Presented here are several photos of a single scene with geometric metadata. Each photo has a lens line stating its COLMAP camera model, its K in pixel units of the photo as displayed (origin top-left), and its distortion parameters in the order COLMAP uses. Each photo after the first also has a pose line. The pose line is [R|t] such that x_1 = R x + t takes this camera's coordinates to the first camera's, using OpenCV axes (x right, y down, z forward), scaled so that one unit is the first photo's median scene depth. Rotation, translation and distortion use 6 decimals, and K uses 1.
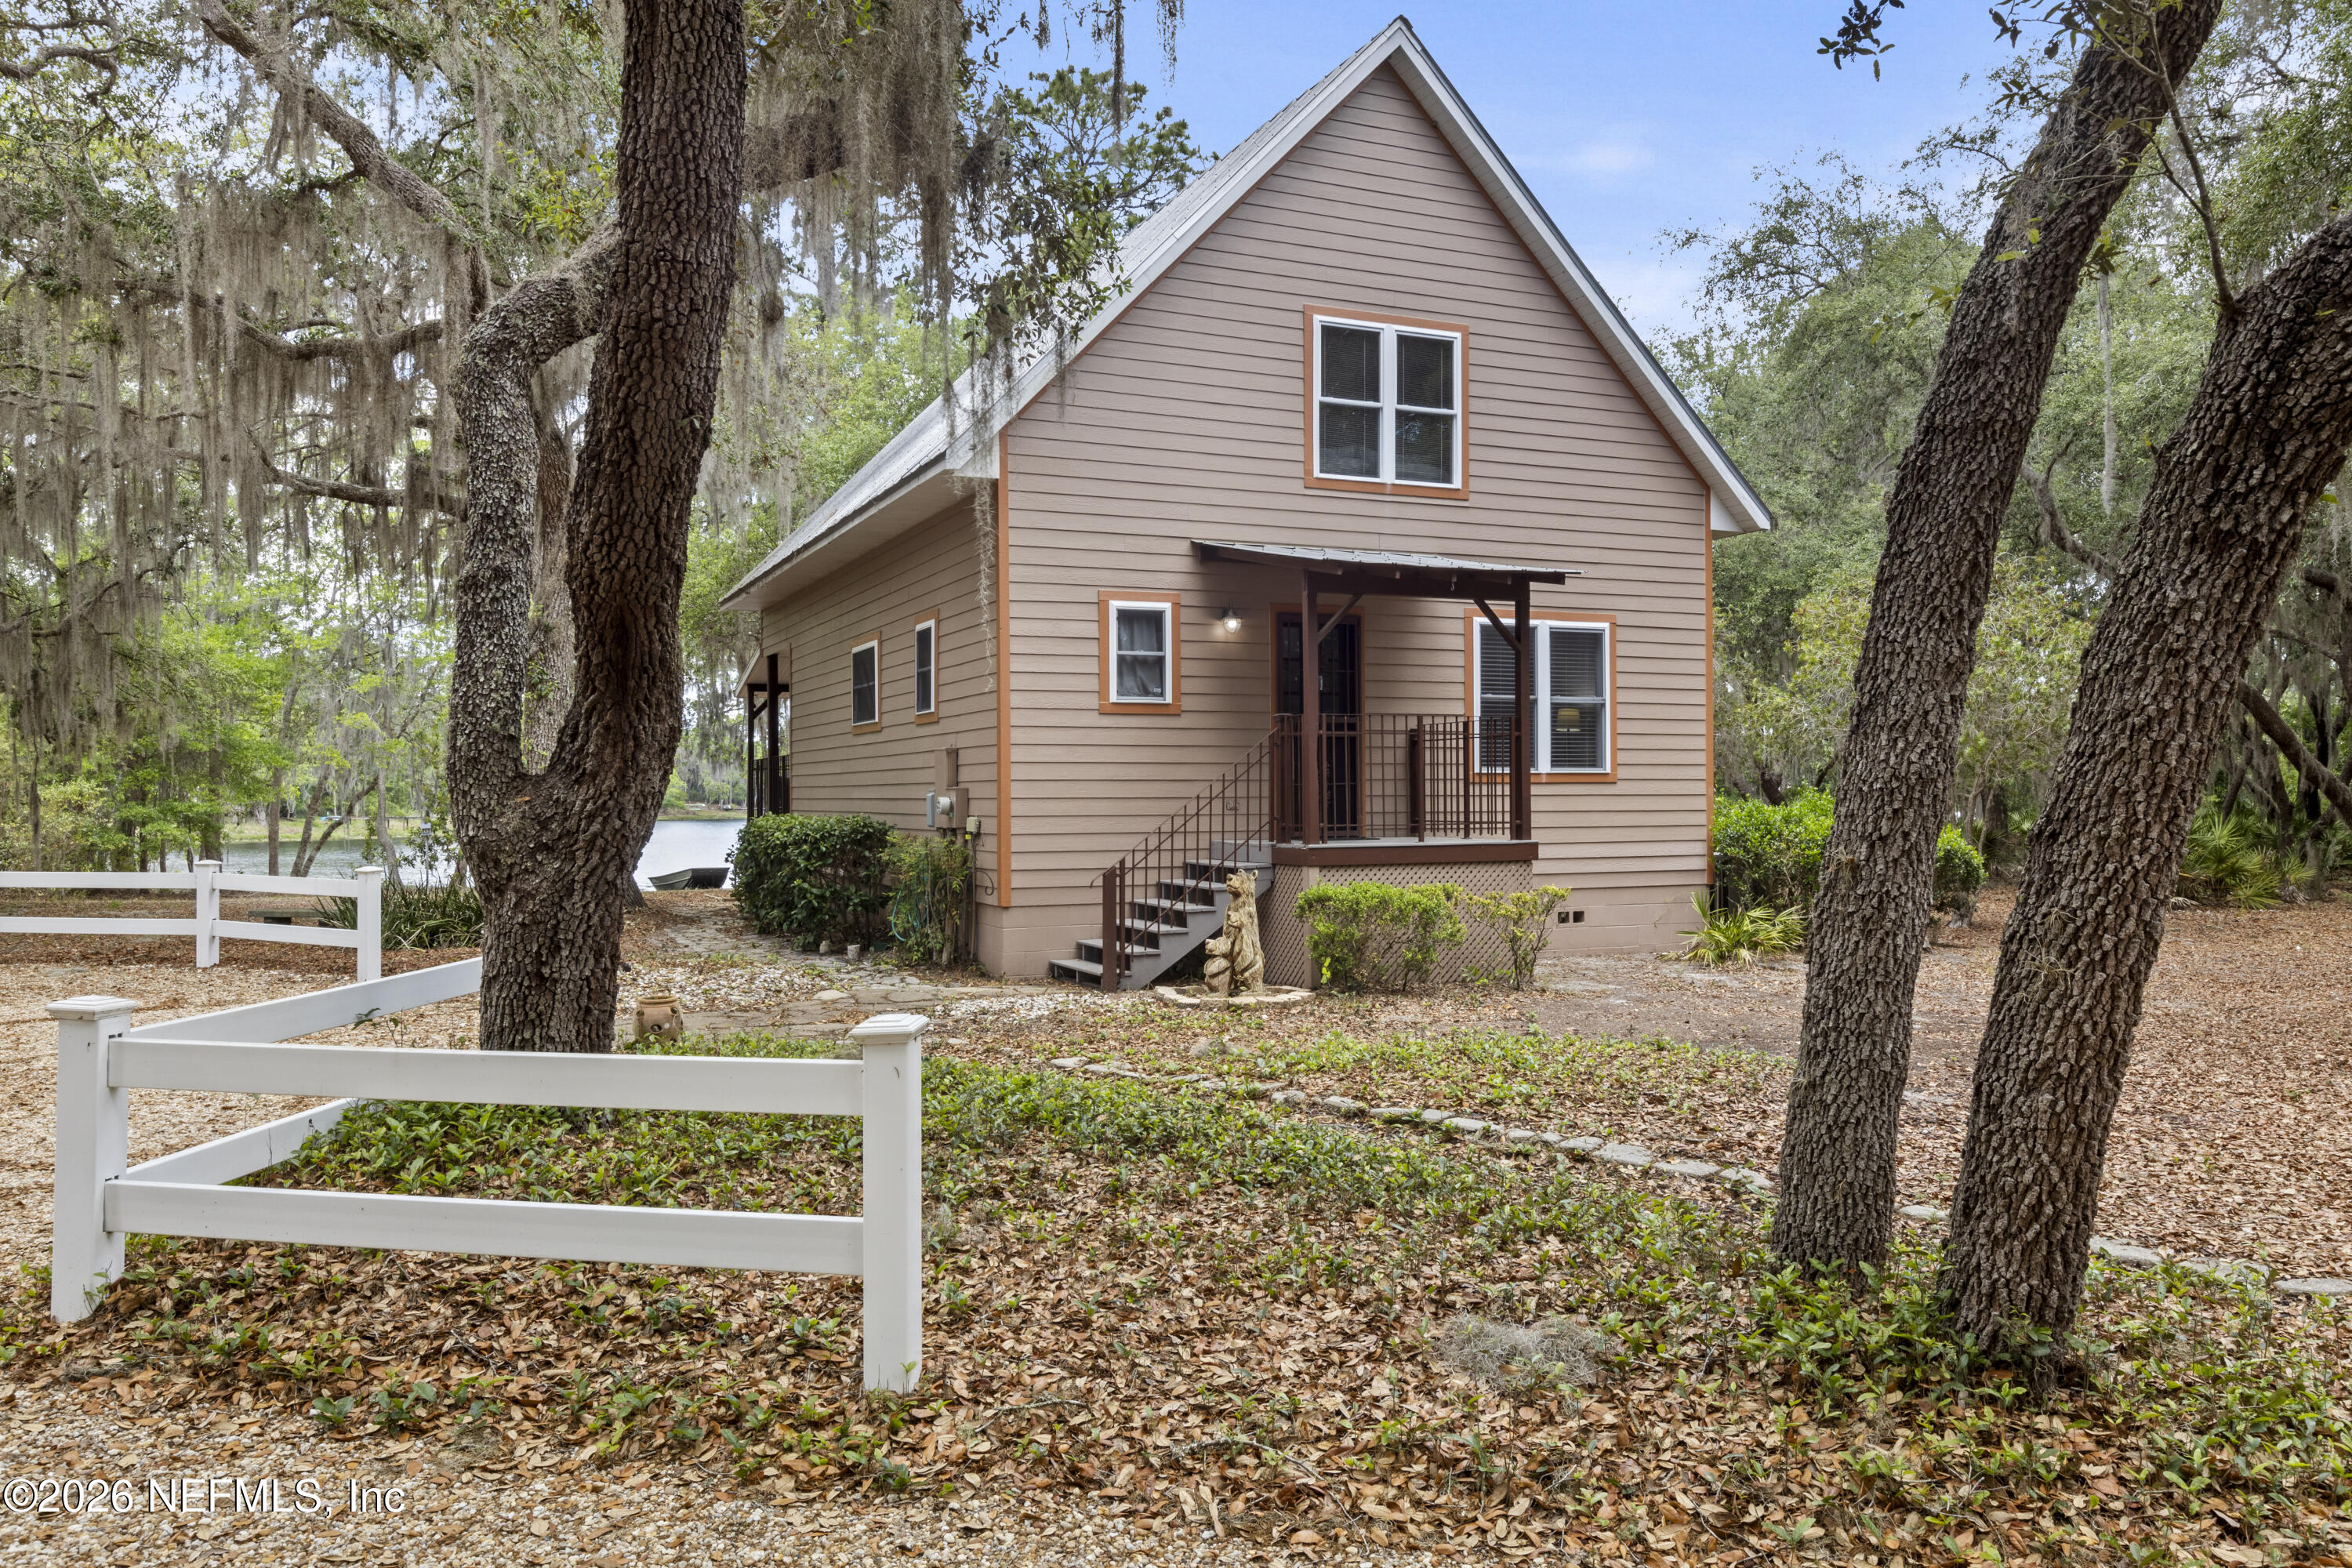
lens RADIAL K [[1762.8, 0, 1180.3], [0, 1762.8, 785.1], [0, 0, 1]] dist [0.002497, -0.000469]
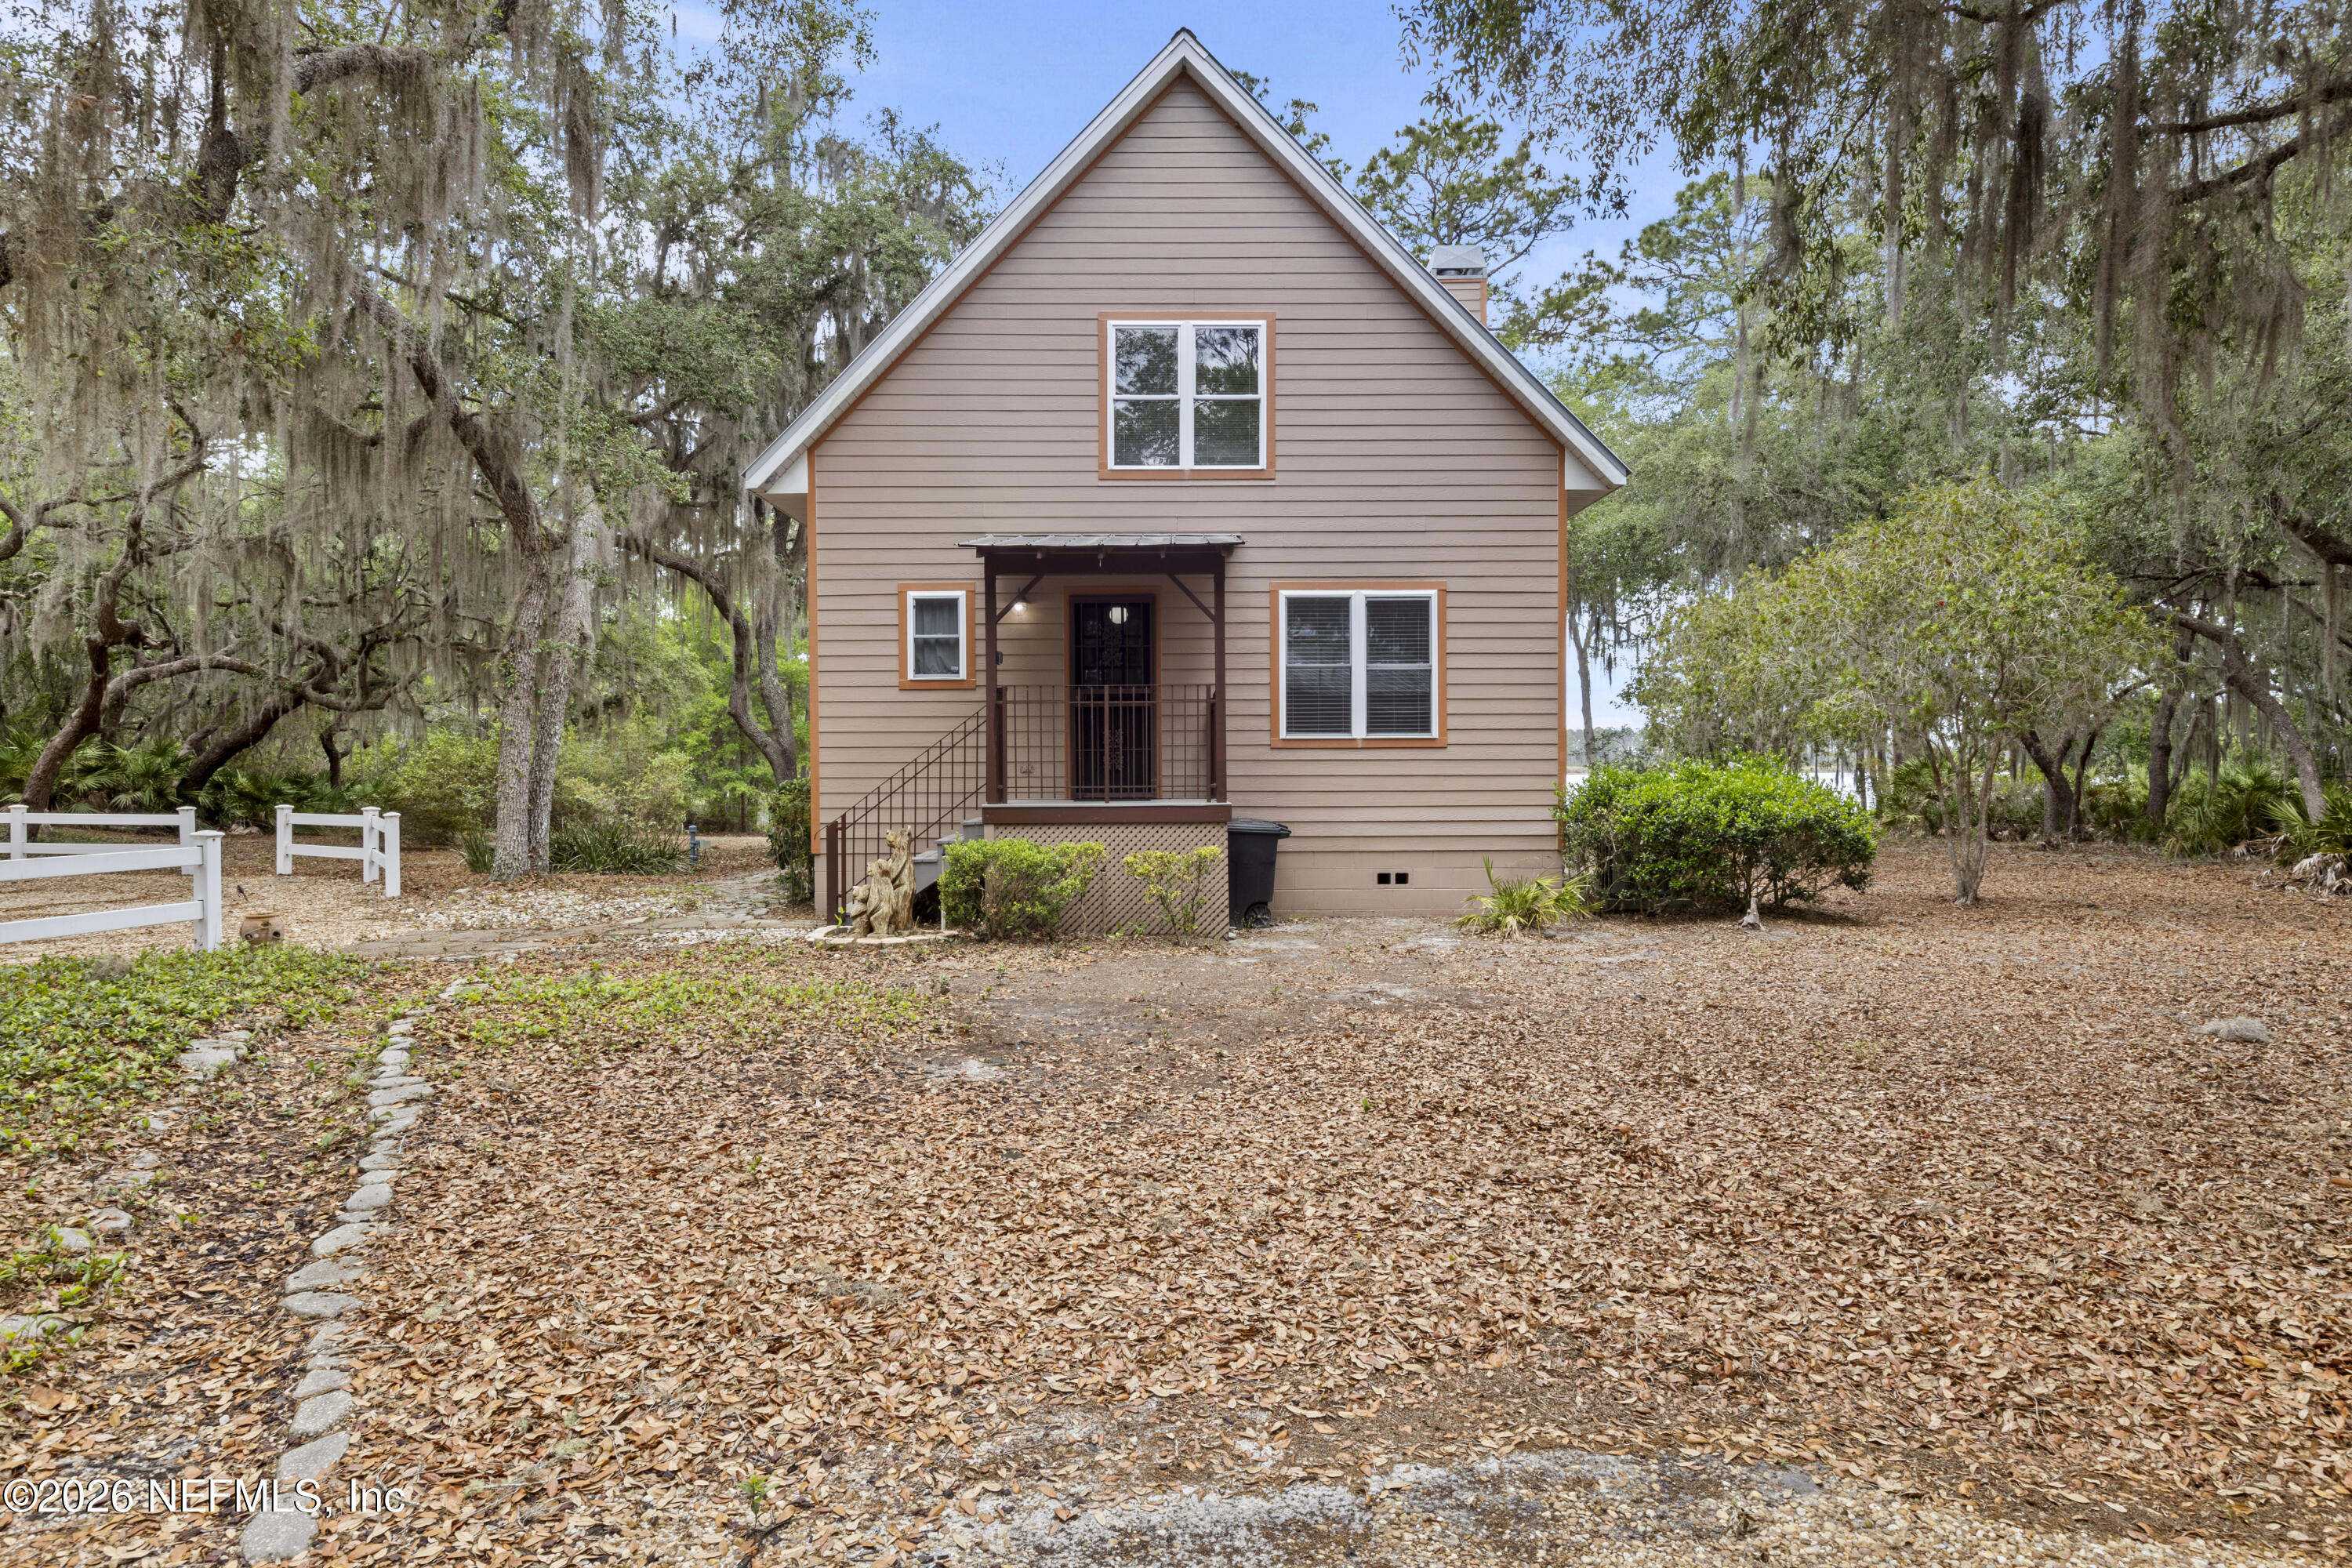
lens RADIAL K [[1504.5, 0, 1180.2], [0, 1504.5, 783.3], [0, 0, 1]] dist [0.001551, 0.000521]
pose [[0.916834, 0.004783, -0.399241, 0.492930], [0.003156, 0.999810, 0.019226, 0.002242], [0.399257, -0.018888, 0.916644, 0.158670]]
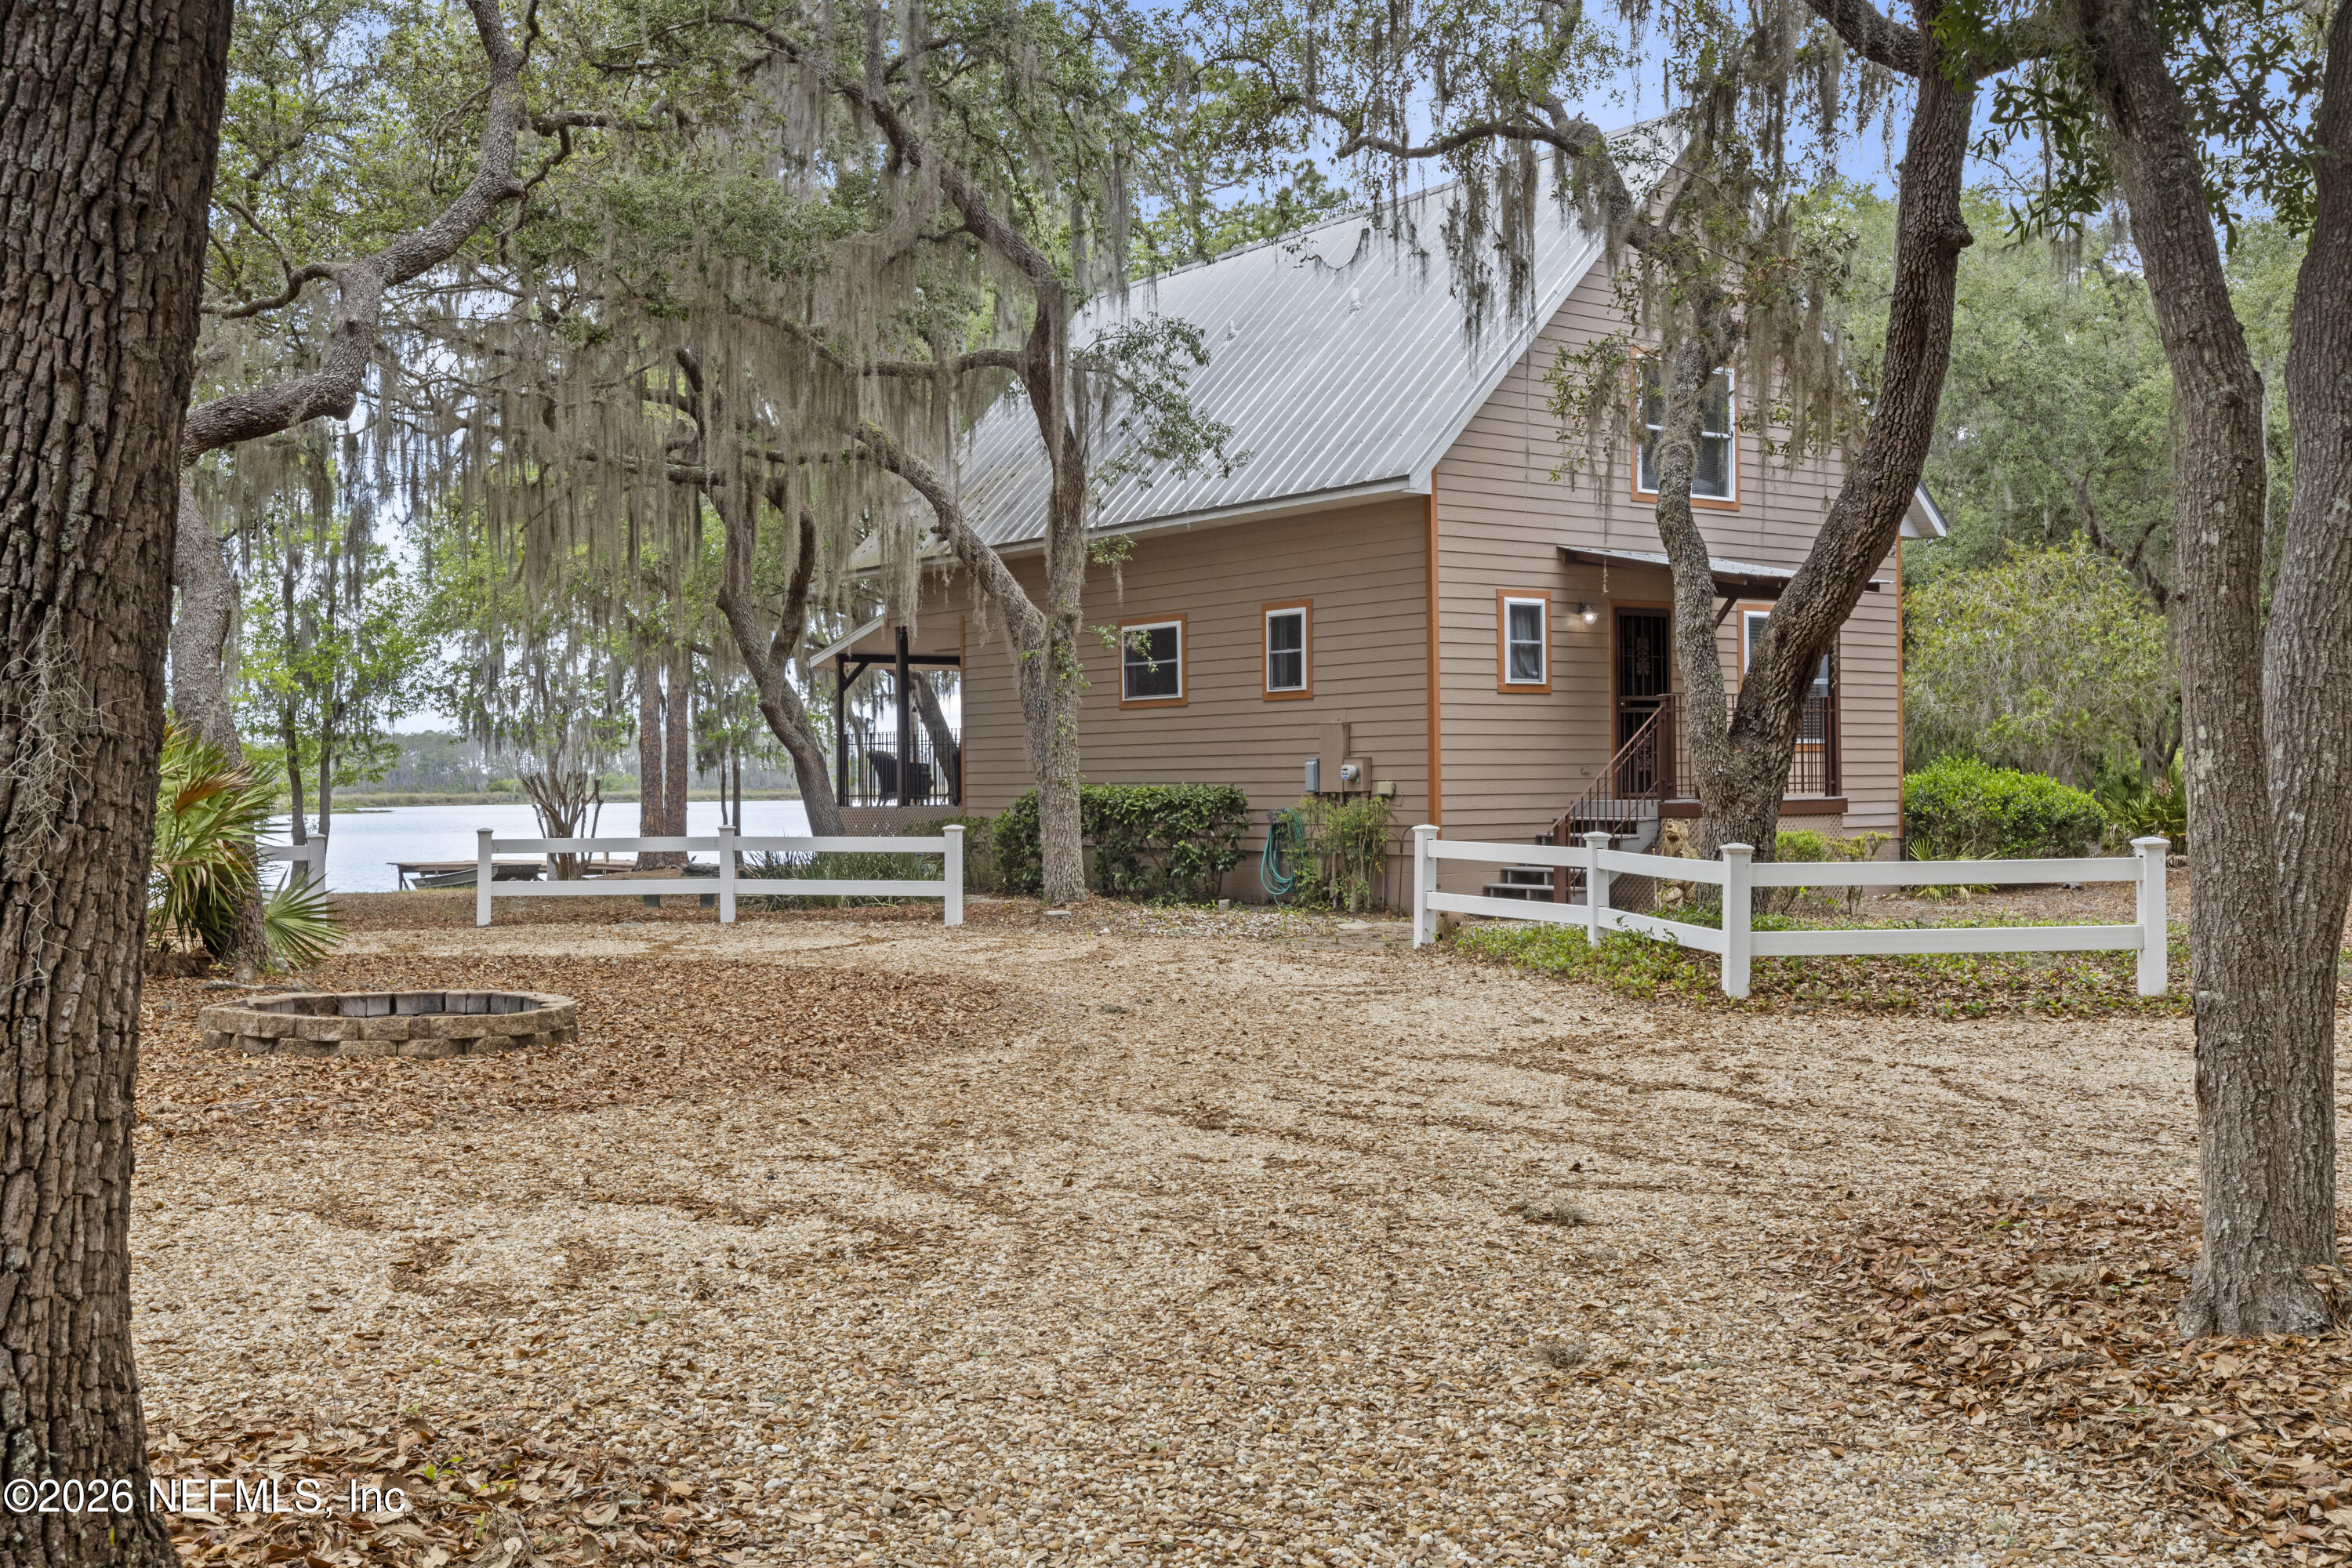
lens RADIAL K [[2306.6, 0, 1172.8], [0, 2306.6, 781.2], [0, 0, 1]] dist [-0.014332, 0.000000]
pose [[0.976423, -0.004150, 0.215826, -0.562555], [0.002462, 0.999964, 0.008087, 0.005049], [-0.215852, -0.007365, 0.976398, -0.437721]]
